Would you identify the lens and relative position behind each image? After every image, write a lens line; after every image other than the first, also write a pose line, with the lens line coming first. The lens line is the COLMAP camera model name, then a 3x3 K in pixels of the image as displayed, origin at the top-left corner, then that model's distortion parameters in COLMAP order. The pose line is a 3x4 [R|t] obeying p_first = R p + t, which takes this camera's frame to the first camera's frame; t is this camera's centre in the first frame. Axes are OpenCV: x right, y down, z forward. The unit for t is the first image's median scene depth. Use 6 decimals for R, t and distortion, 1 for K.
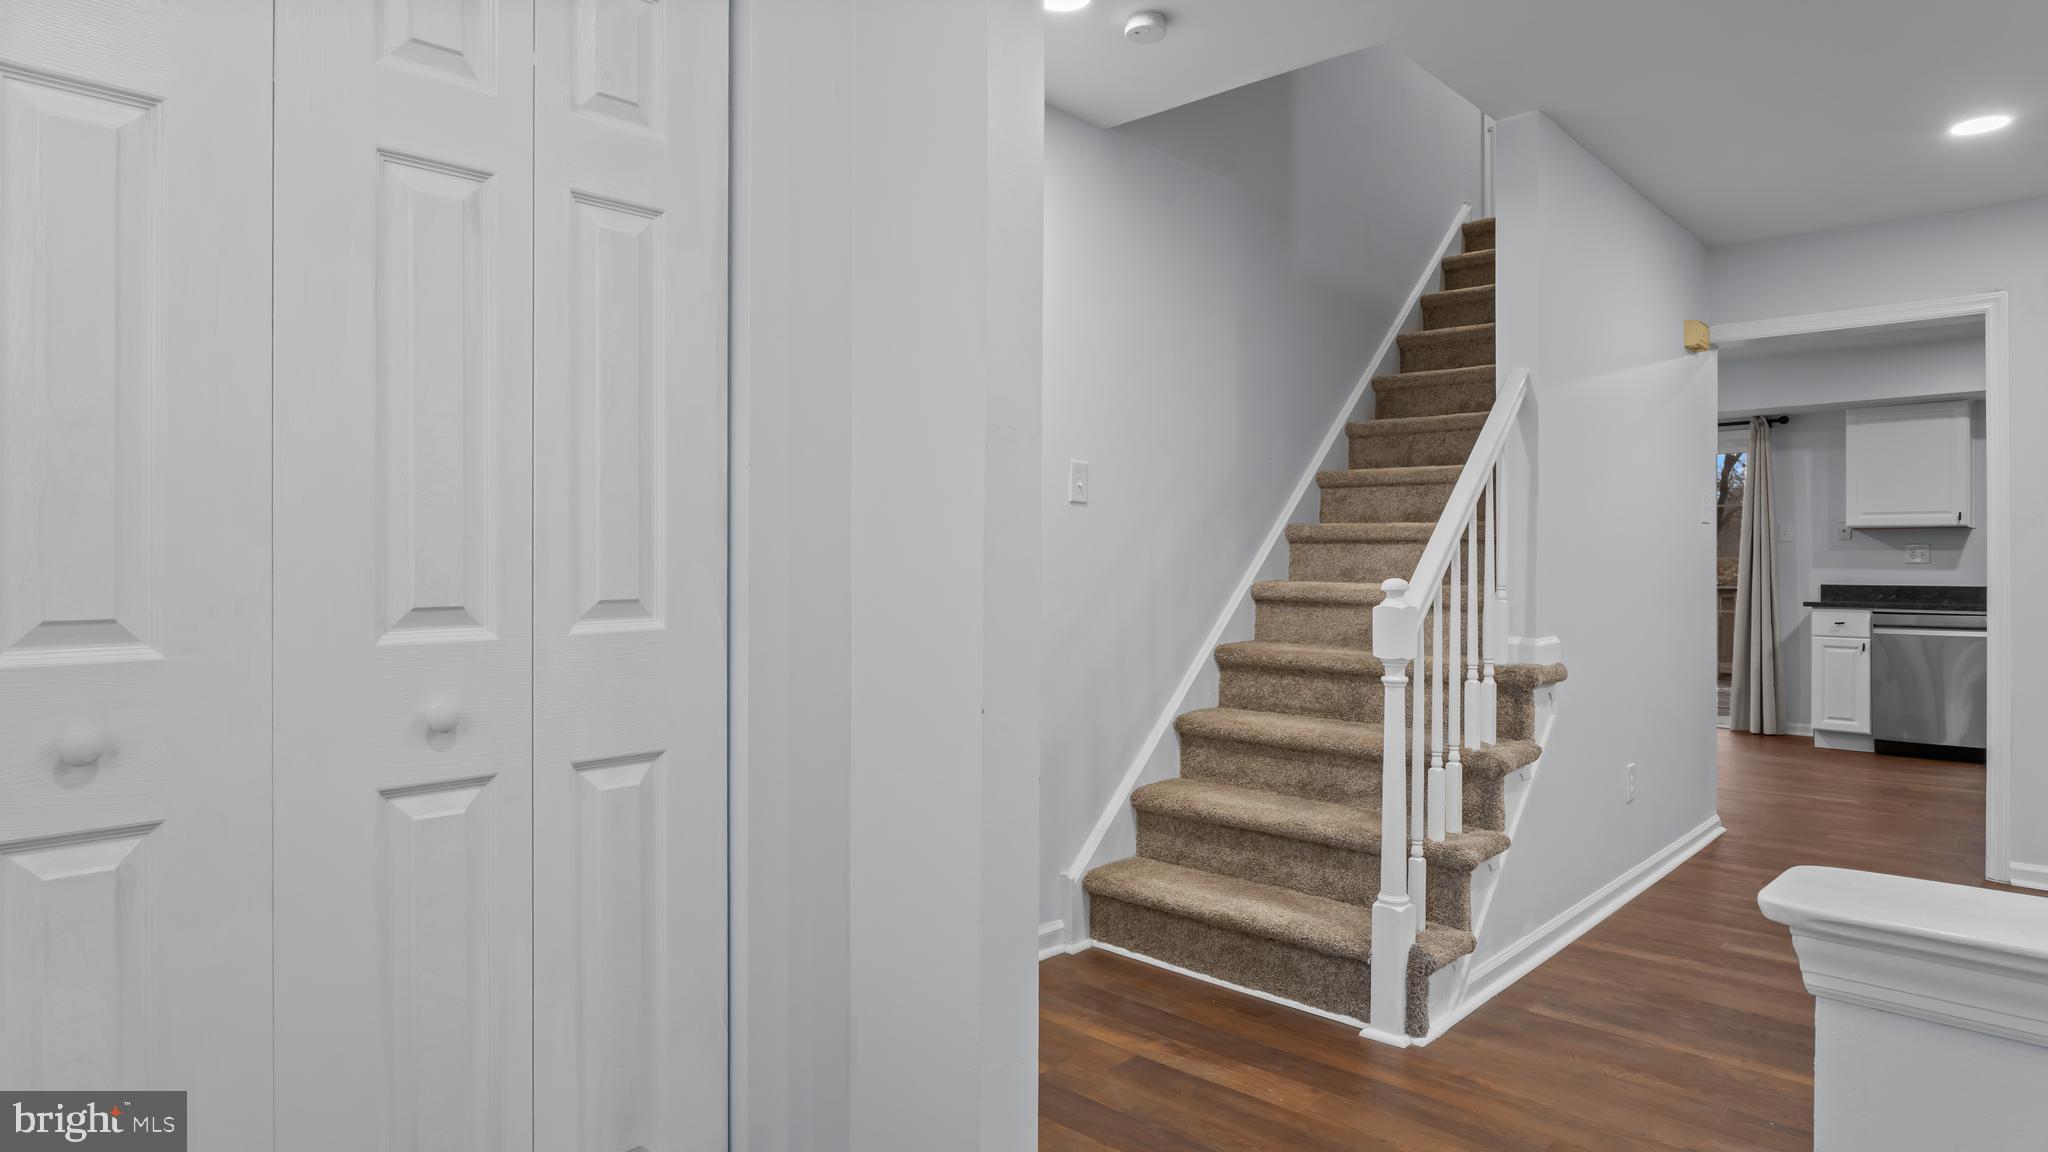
lens RADIAL K [[1151.4, 0, 1034.5], [0, 1151.4, 557.6], [0, 0, 1]] dist [0.002615, 0.000455]
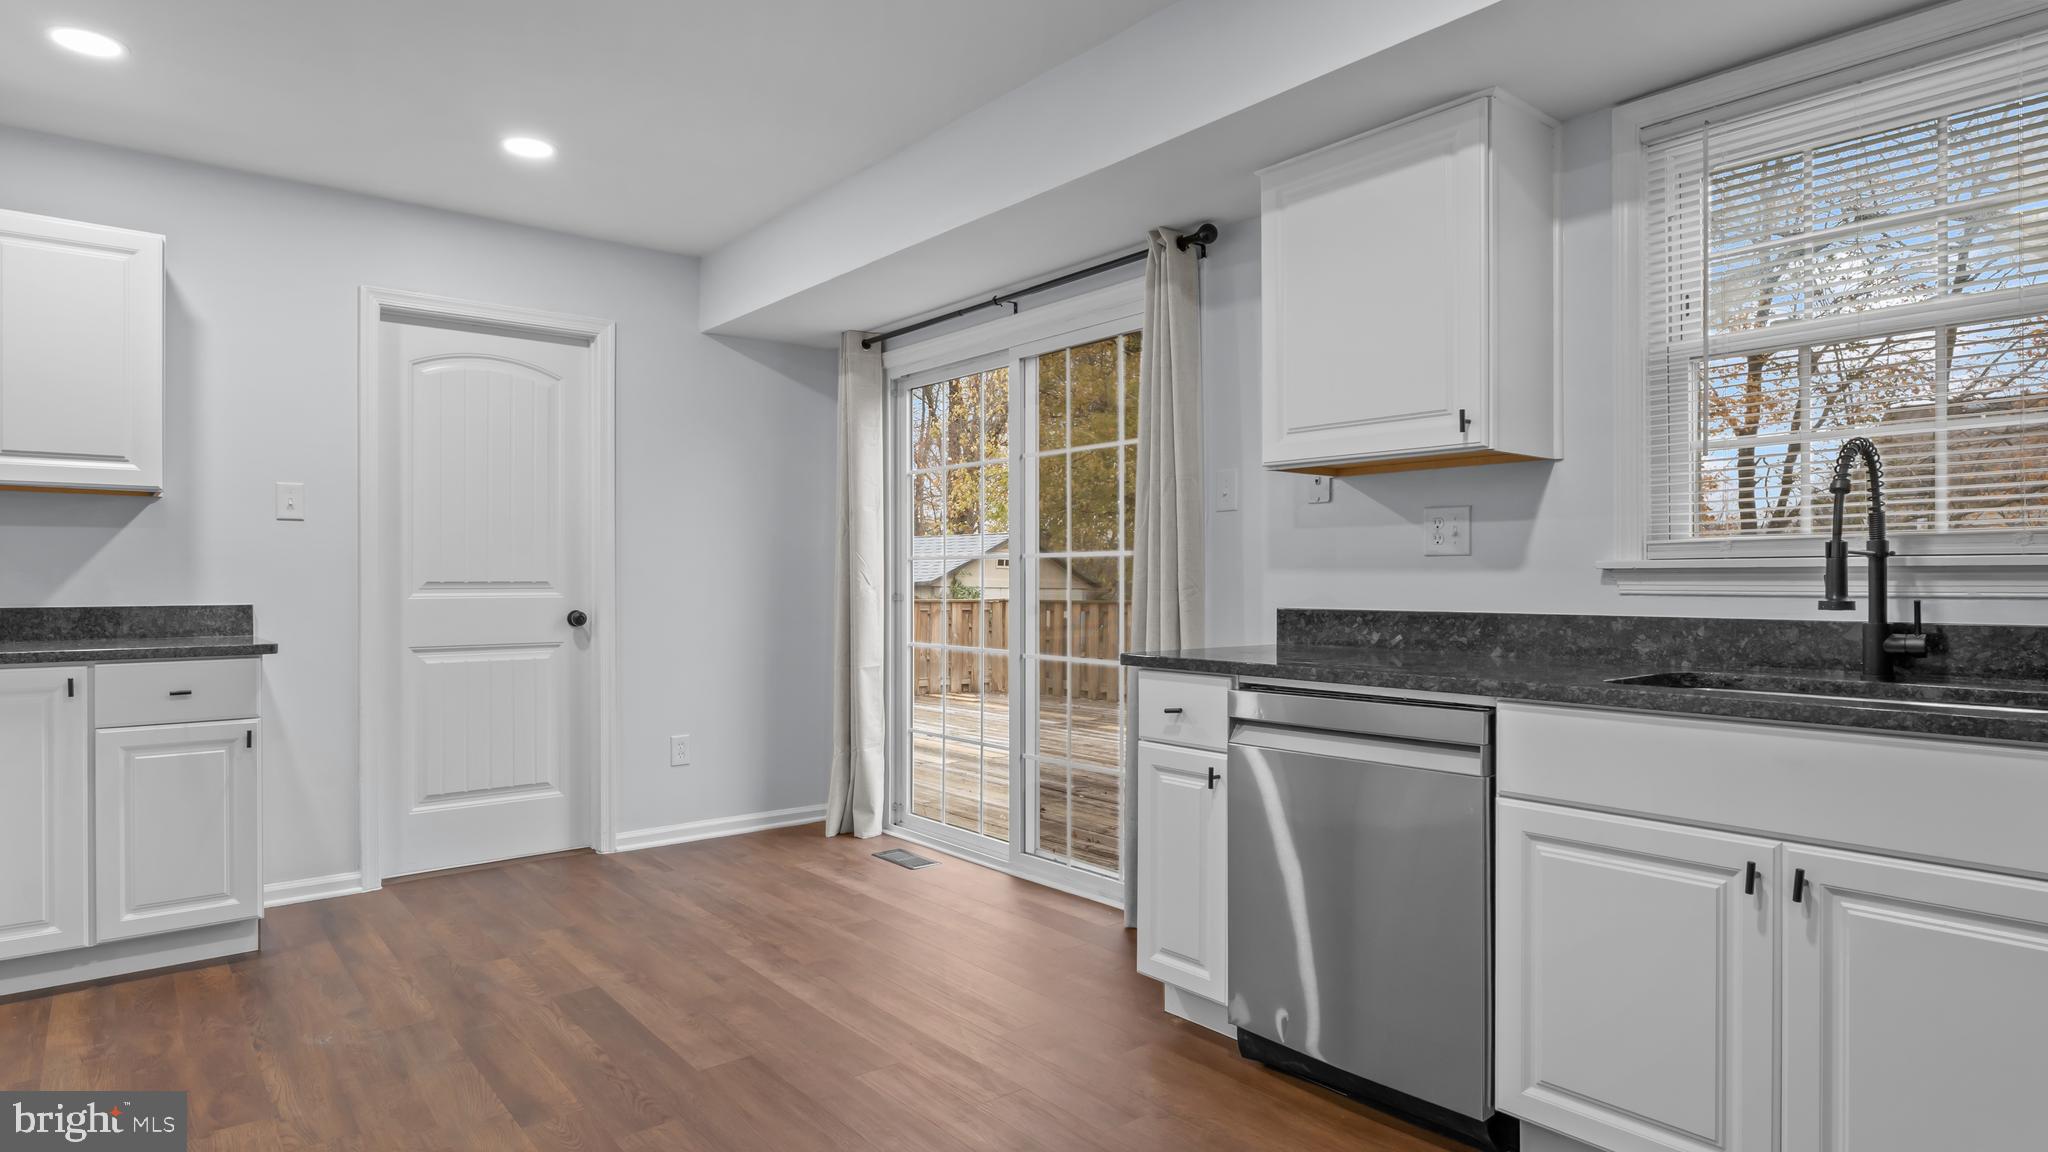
lens RADIAL K [[1097.5, 0, 1022.3], [0, 1097.5, 583.6], [0, 0, 1]] dist [-0.013356, 0.000008]
pose [[0.990870, -0.005559, -0.134707, 0.709651], [0.006683, 0.999947, 0.007895, 0.011239], [0.134656, -0.008723, 0.990854, 0.642059]]
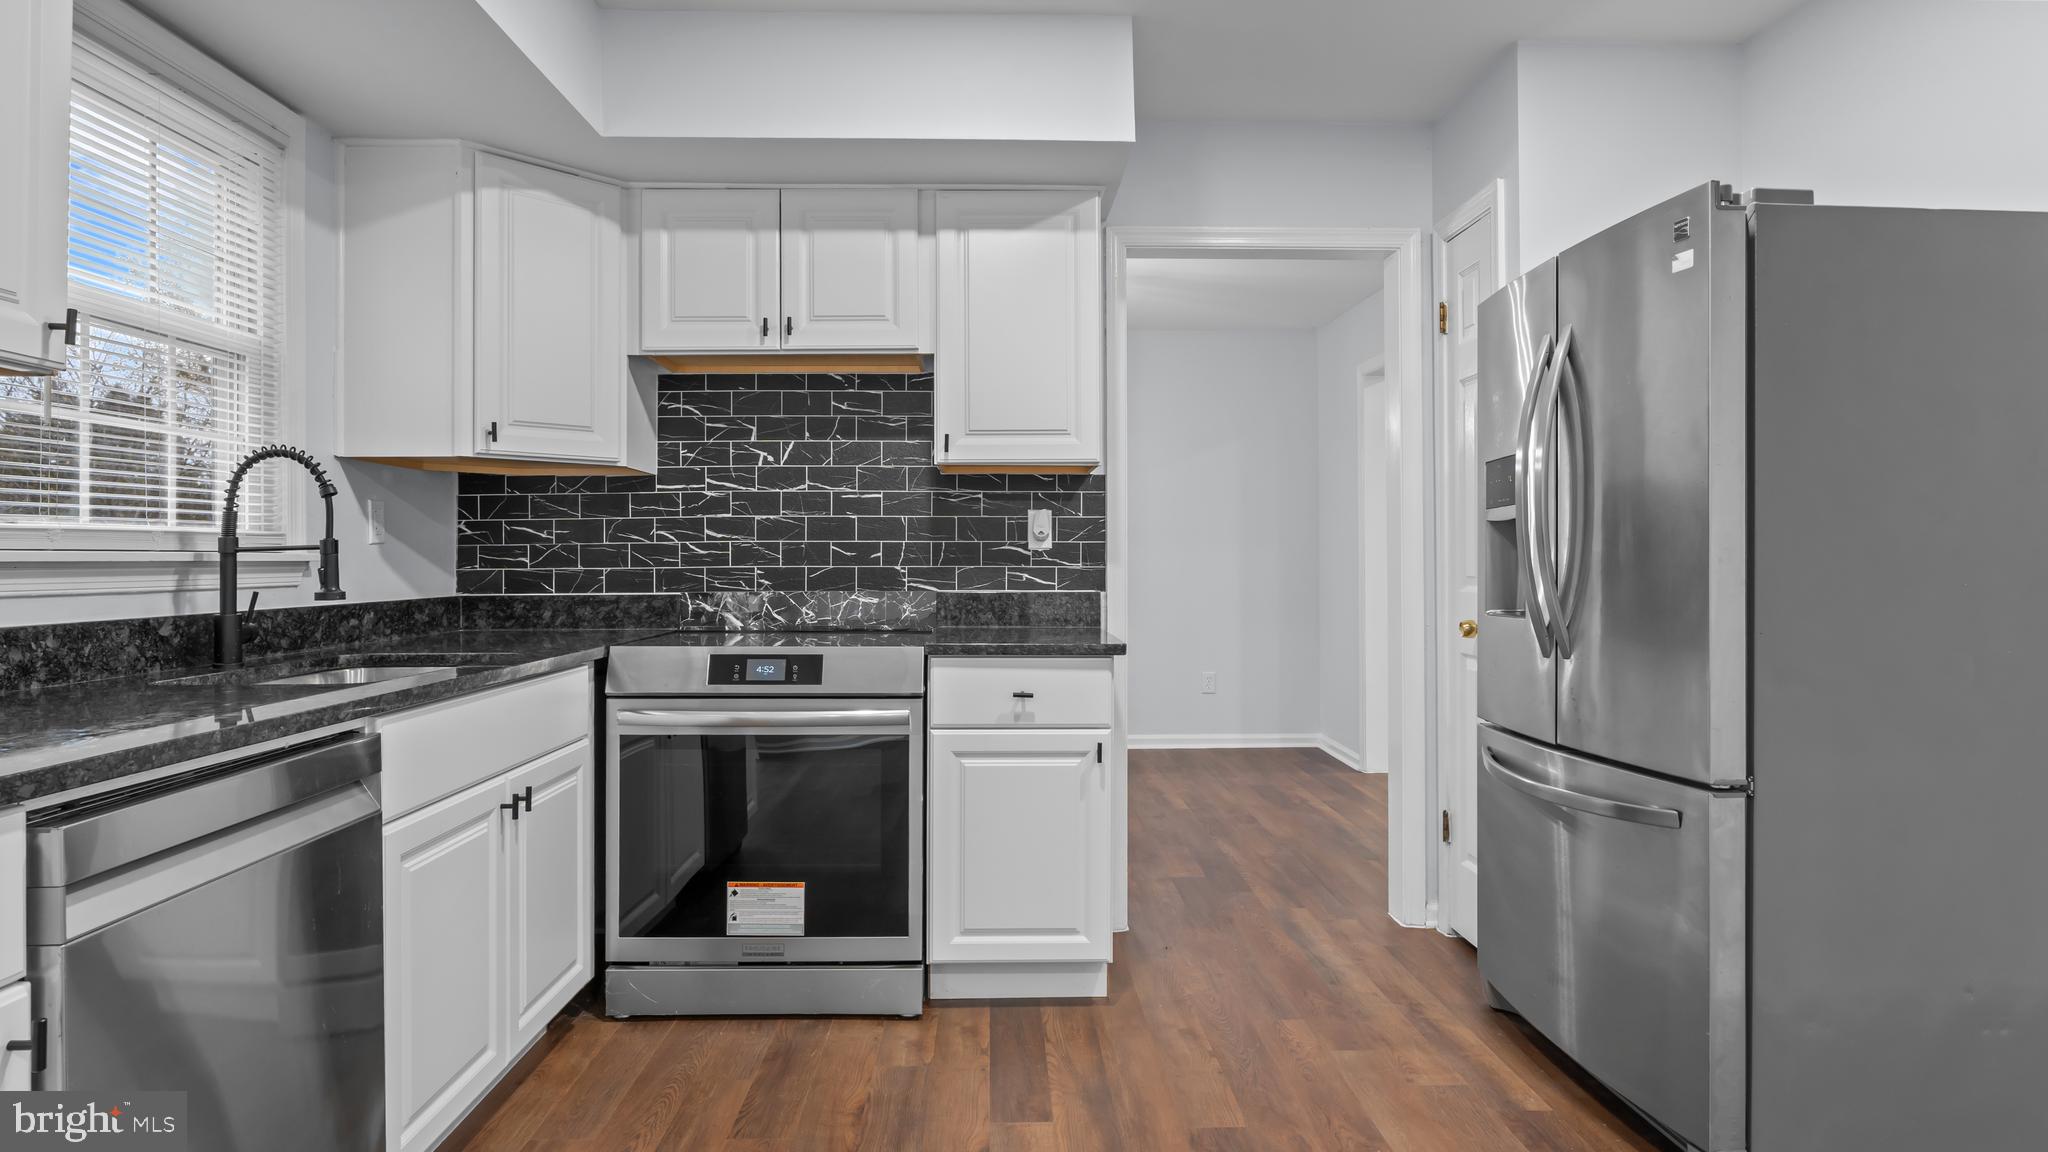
lens RADIAL K [[1117.8, 0, 1012.3], [0, 1117.8, 551.7], [0, 0, 1]] dist [-0.020512, 0.001347]
pose [[-0.690838, 0.003381, 0.723002, 0.515630], [-0.001641, 0.999979, -0.006245, 0.009397], [-0.723008, -0.005501, -0.690818, 1.013057]]
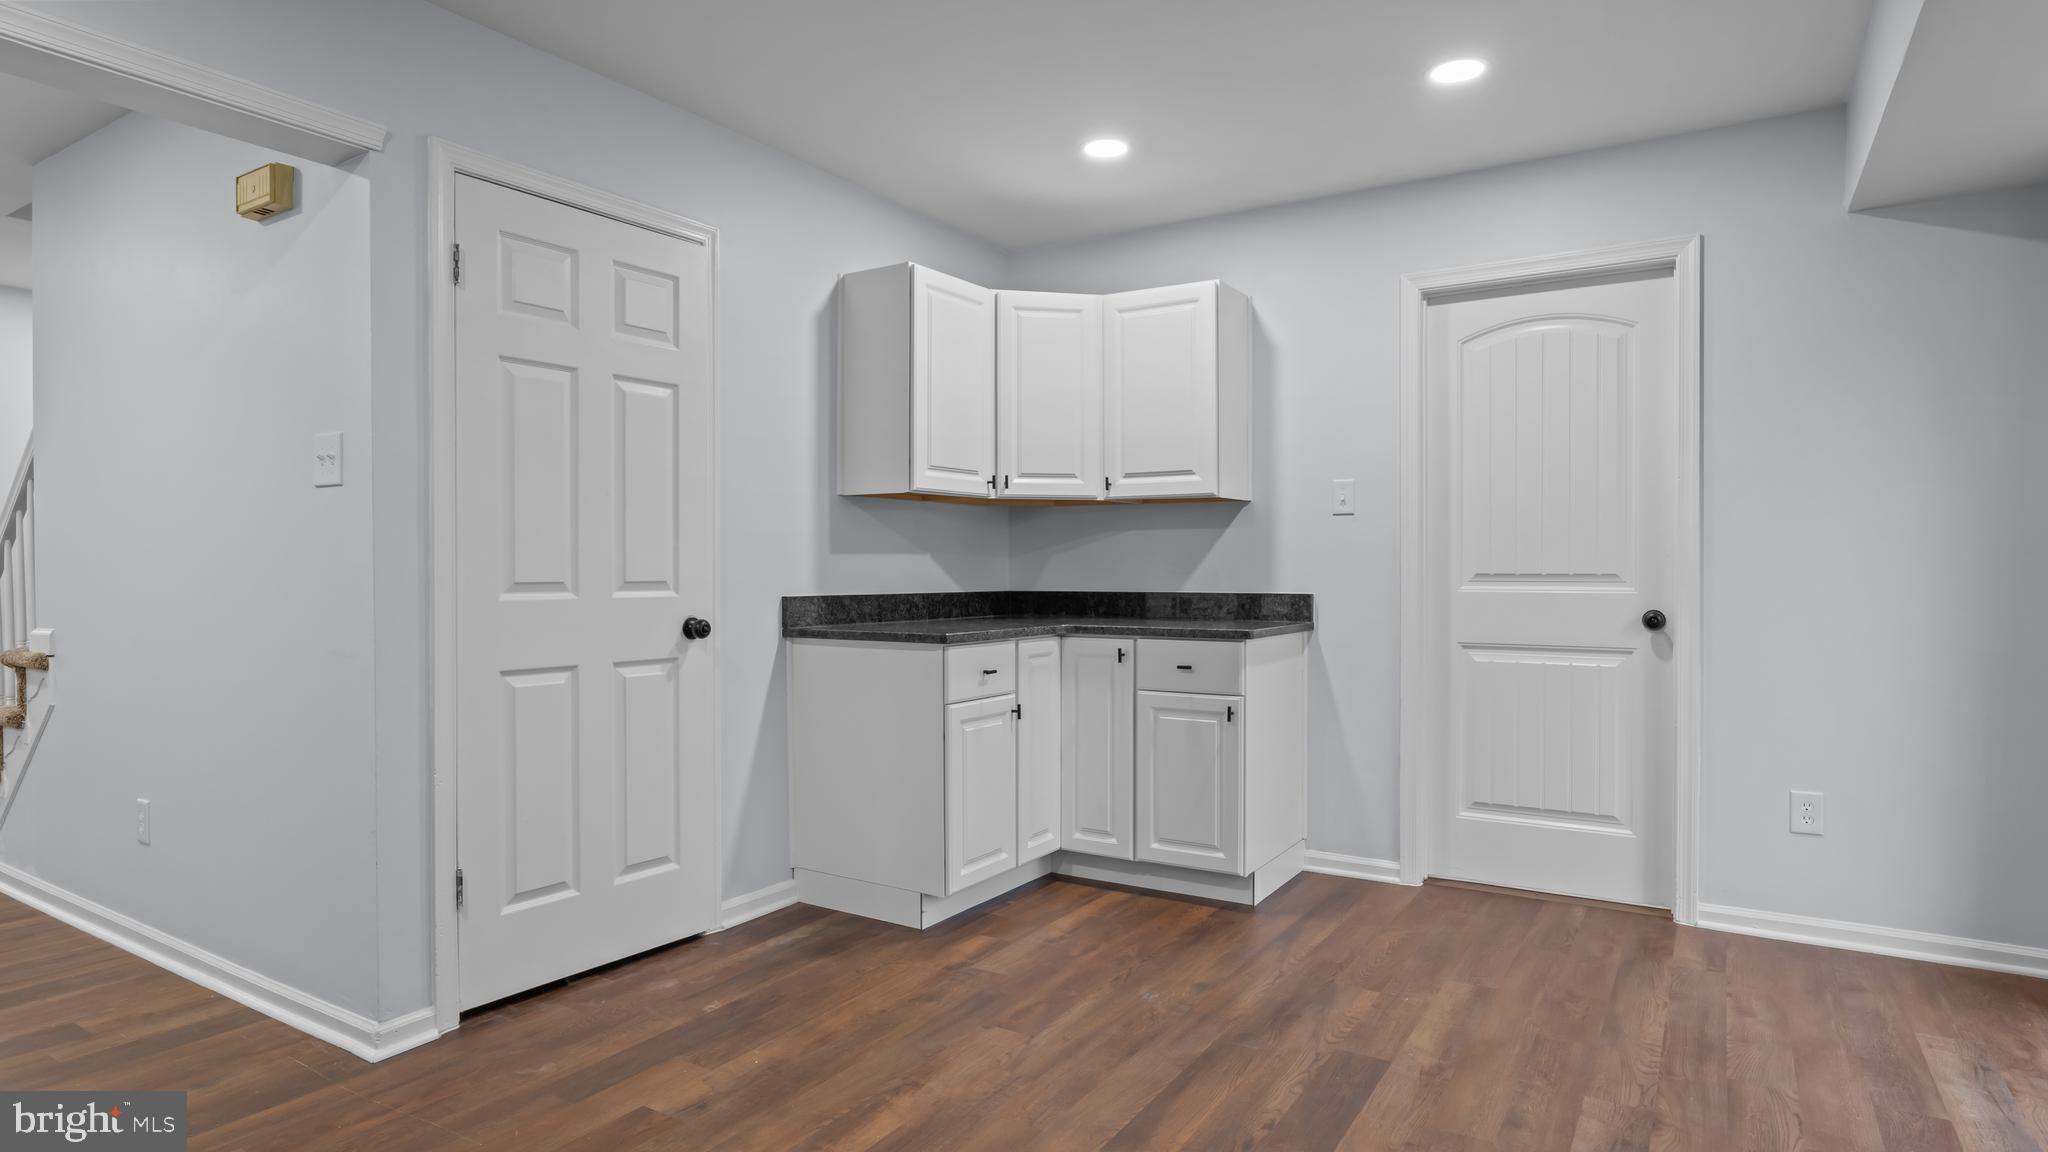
lens RADIAL K [[1097.5, 0, 1022.3], [0, 1097.5, 583.6], [0, 0, 1]] dist [-0.013356, 0.000008]
pose [[0.181295, 0.008082, -0.983395, 0.812643], [0.006635, 0.999933, 0.009441, 0.011073], [0.983406, -0.008236, 0.181230, 0.857316]]
